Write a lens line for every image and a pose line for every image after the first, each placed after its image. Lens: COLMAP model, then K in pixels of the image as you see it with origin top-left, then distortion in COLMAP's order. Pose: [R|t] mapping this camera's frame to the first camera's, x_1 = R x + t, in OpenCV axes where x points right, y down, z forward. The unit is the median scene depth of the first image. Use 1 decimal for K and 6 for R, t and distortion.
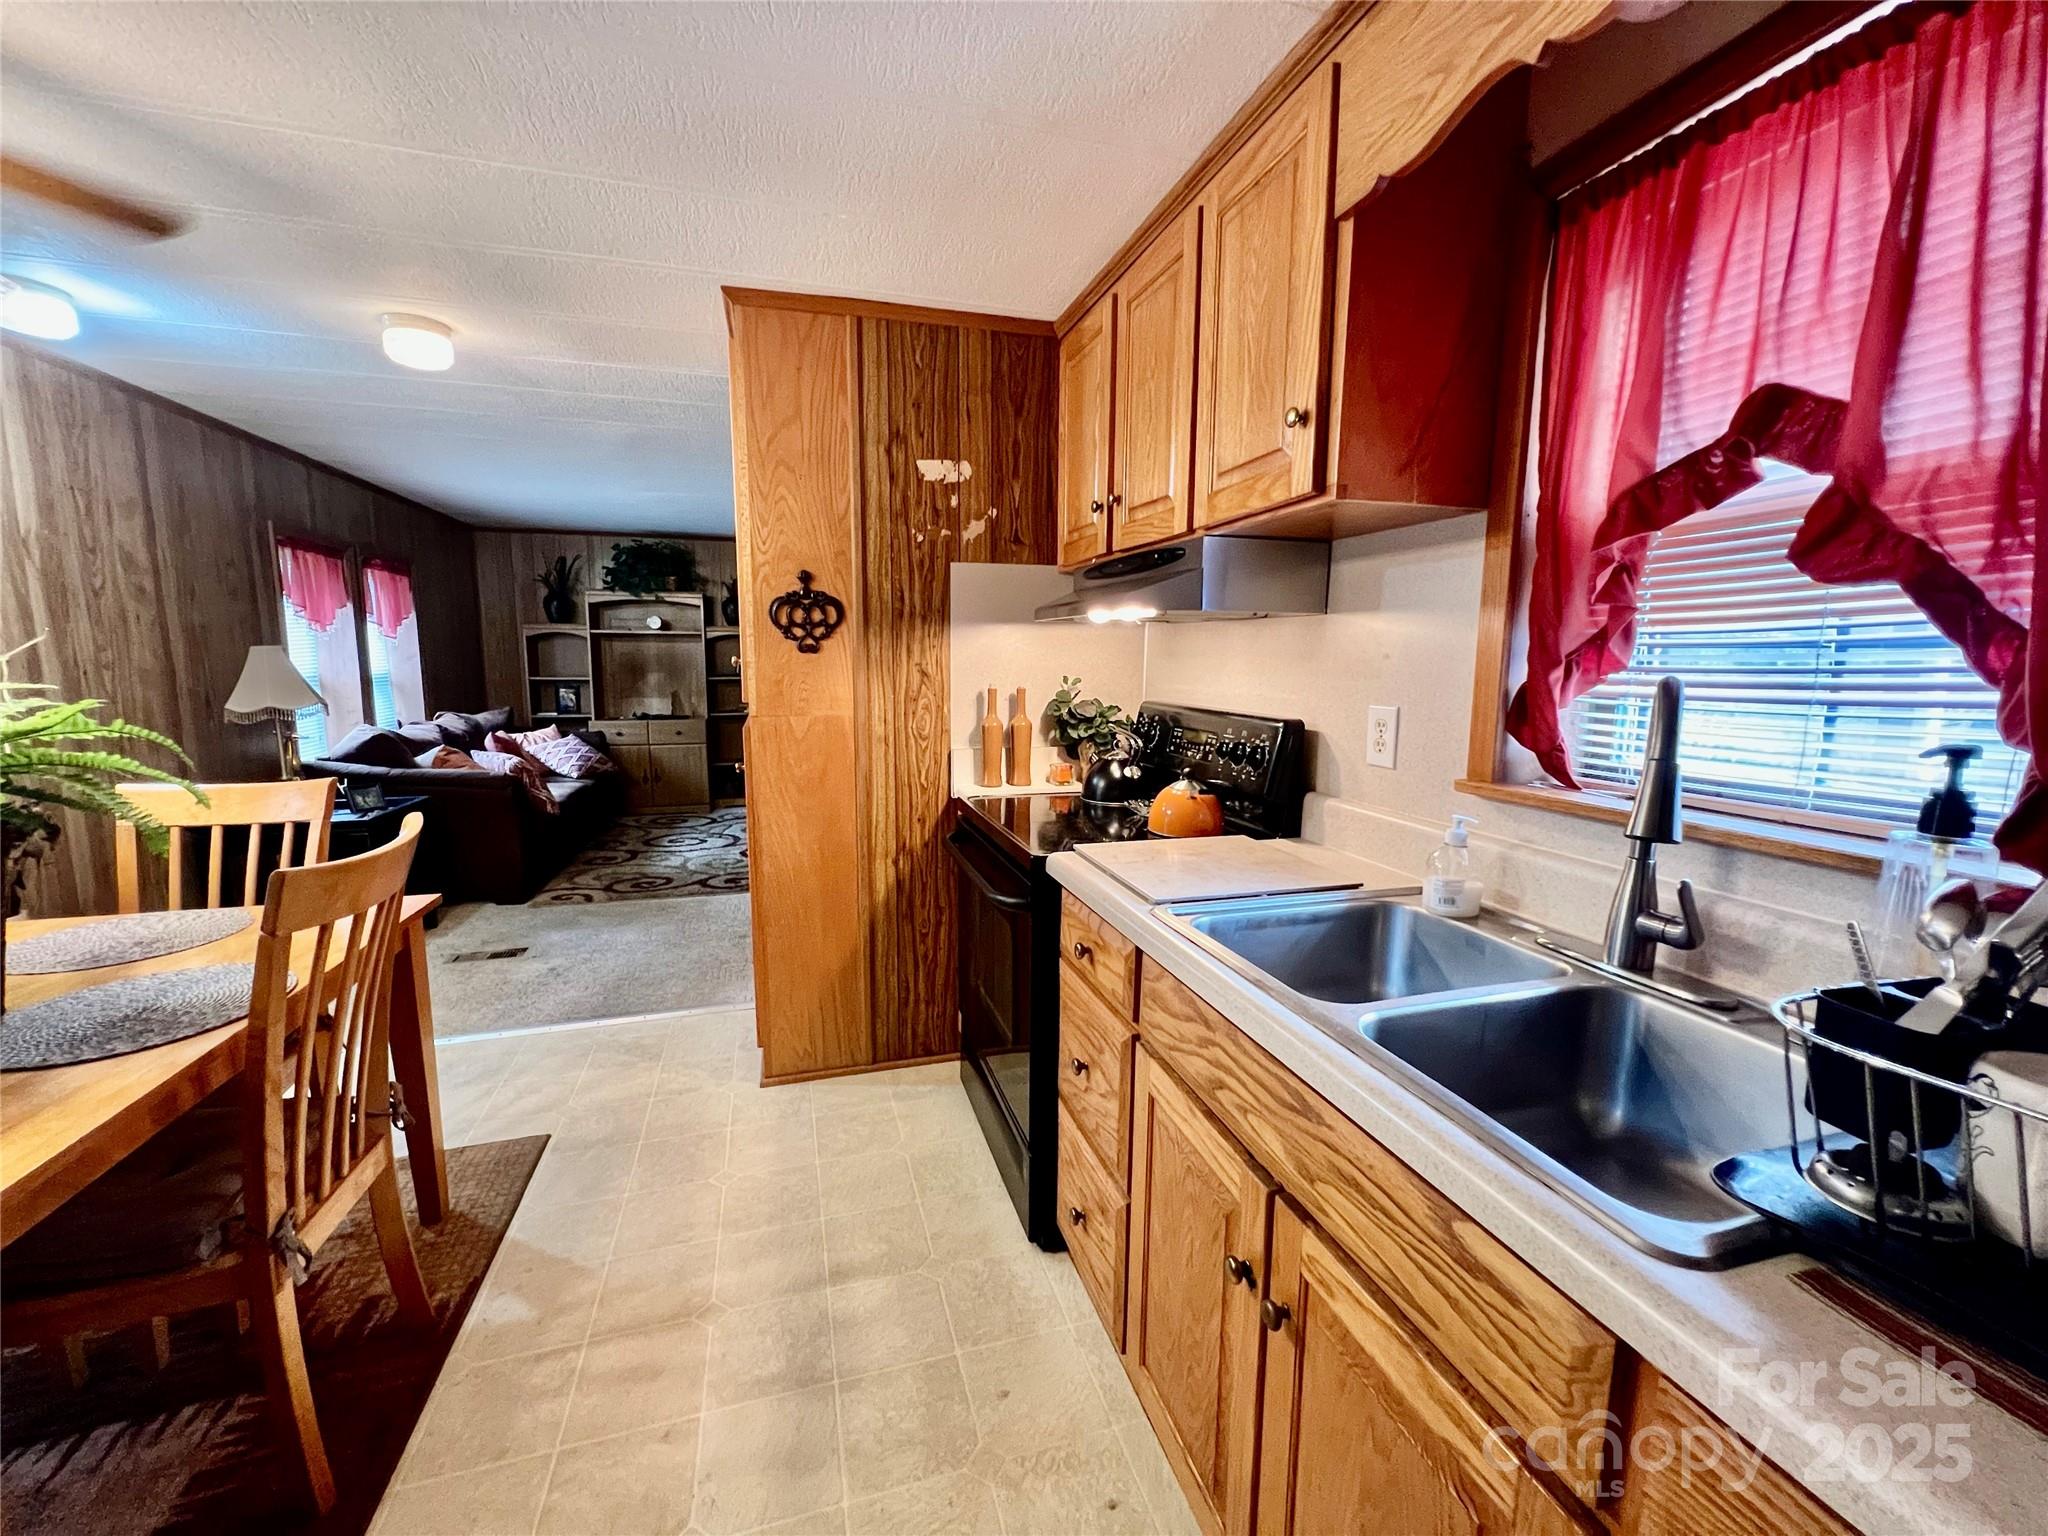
lens RADIAL K [[821.6, 0, 1024.4], [0, 821.6, 768.3], [0, 0, 1]] dist [-0.005343, 0.001494]
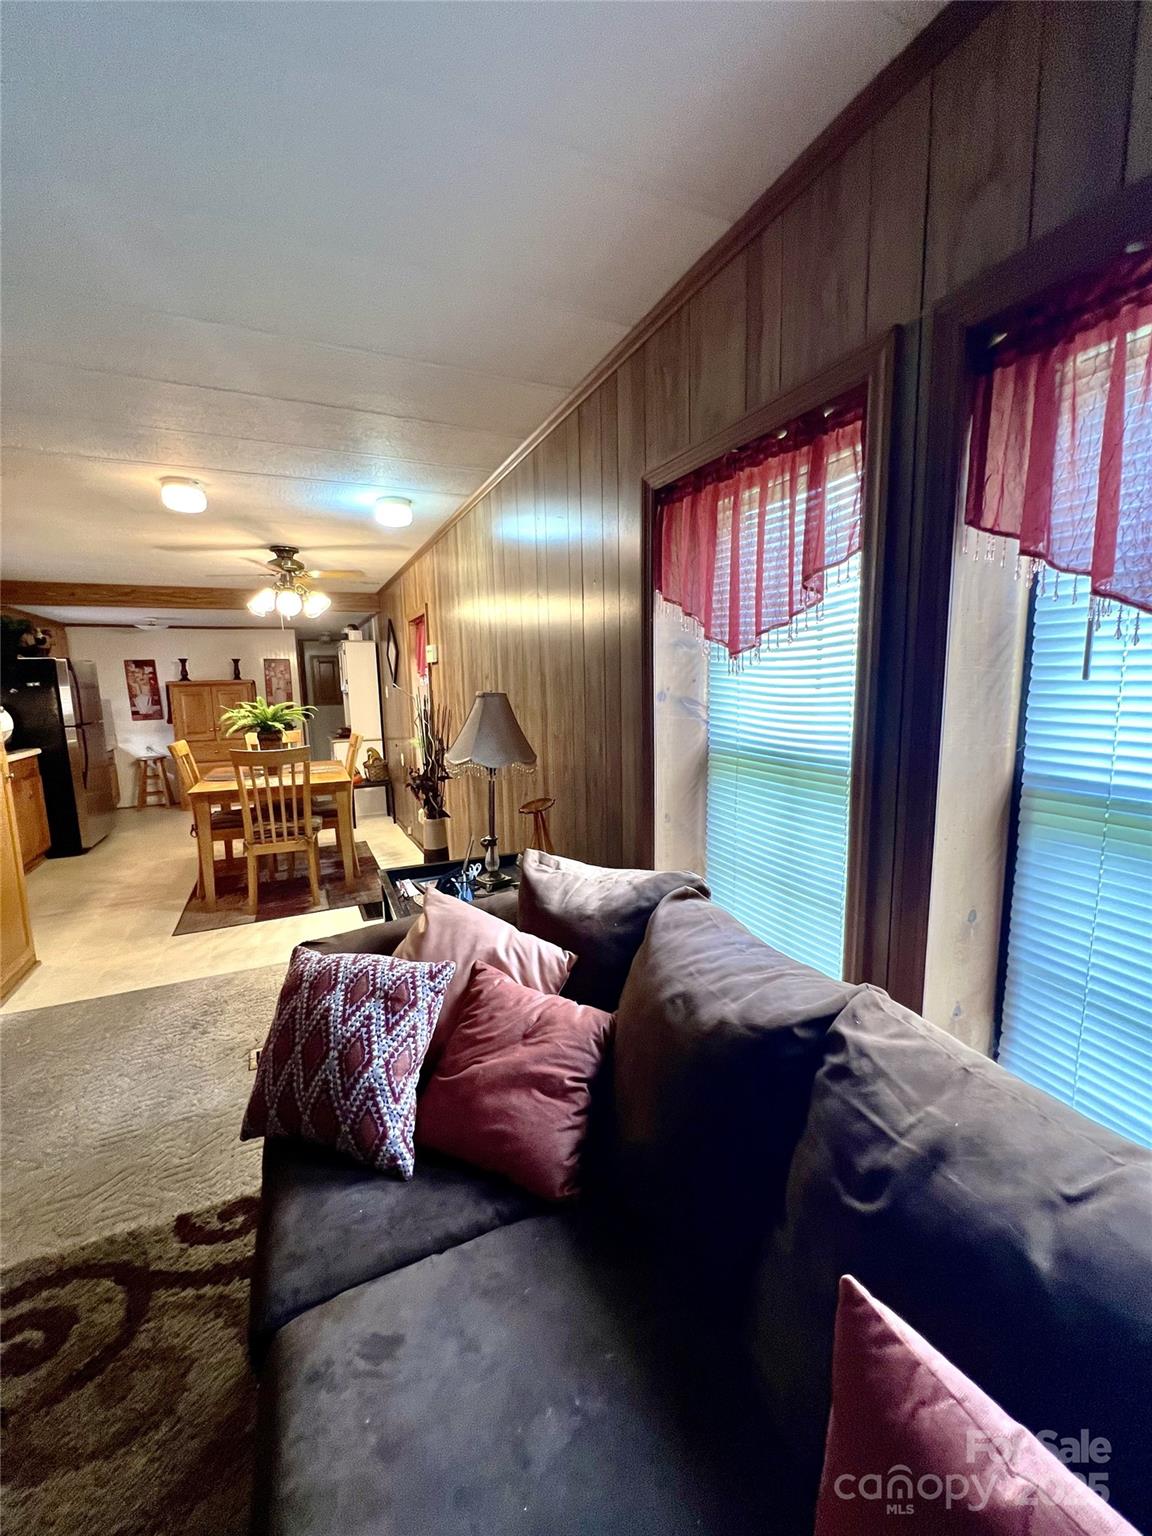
lens RADIAL K [[616.2, 0, 575.1], [0, 616.2, 769.7], [0, 0, 1]] dist [-0.005343, 0.001494]
pose [[-0.989117, 0.036868, -0.142434, -1.205821], [-0.004101, 0.960811, 0.277174, -0.332401], [0.147071, 0.274742, -0.950204, 2.191733]]
